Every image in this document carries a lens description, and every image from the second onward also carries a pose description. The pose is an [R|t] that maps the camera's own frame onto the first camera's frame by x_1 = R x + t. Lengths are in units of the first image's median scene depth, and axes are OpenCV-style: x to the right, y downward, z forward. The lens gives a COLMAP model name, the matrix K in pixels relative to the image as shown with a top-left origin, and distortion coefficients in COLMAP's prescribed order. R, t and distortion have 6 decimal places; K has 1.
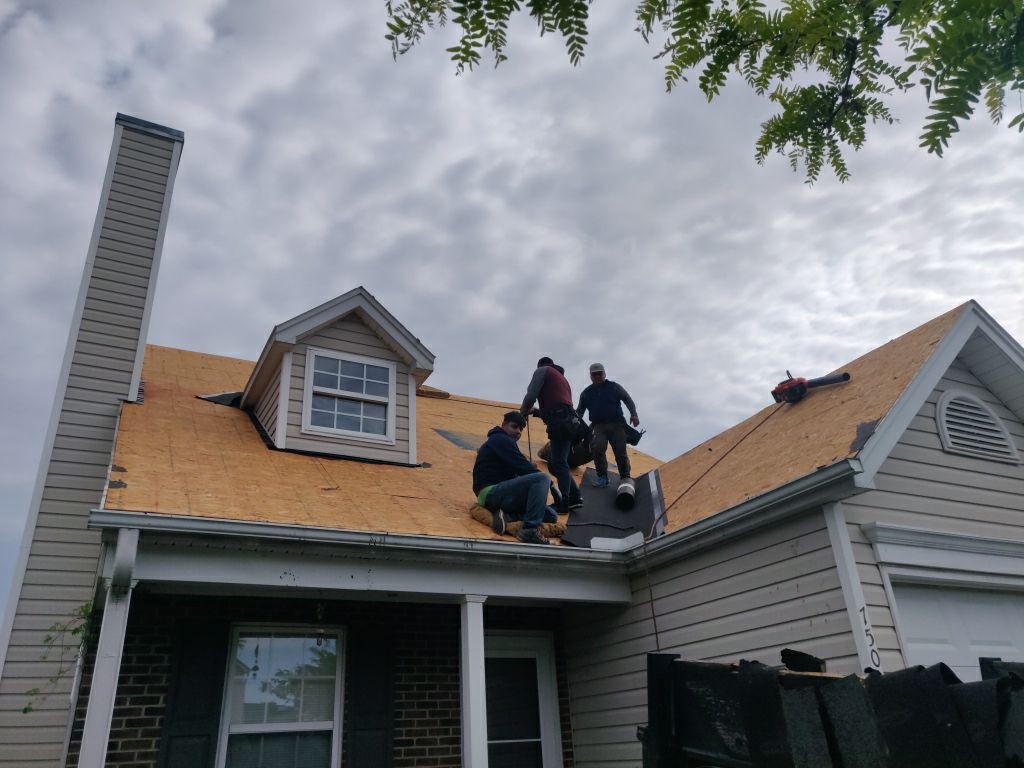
lens RADIAL K [[776.8, 0, 505.2], [0, 776.8, 378.2], [0, 0, 1]] dist [-0.027033, 0.090562]
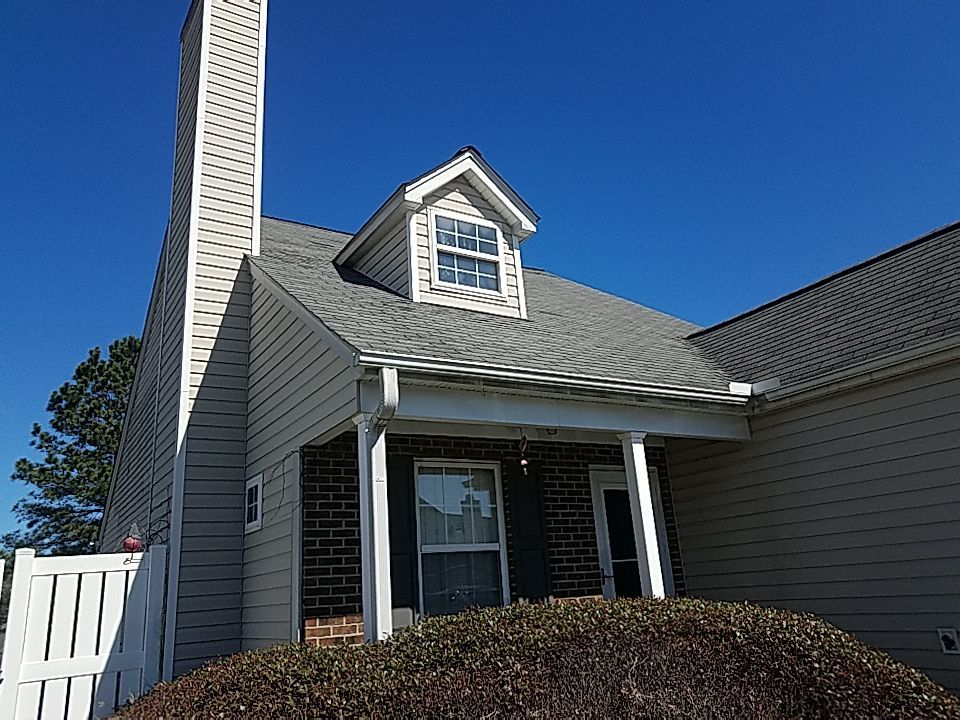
lens RADIAL K [[743.9, 0, 478.7], [0, 743.9, 336.6], [0, 0, 1]] dist [0.010997, 0.002331]
pose [[0.996737, 0.008353, 0.080288, -0.339708], [-0.017796, 0.992899, 0.117624, 0.018628], [-0.078735, -0.118669, 0.989807, -0.029992]]
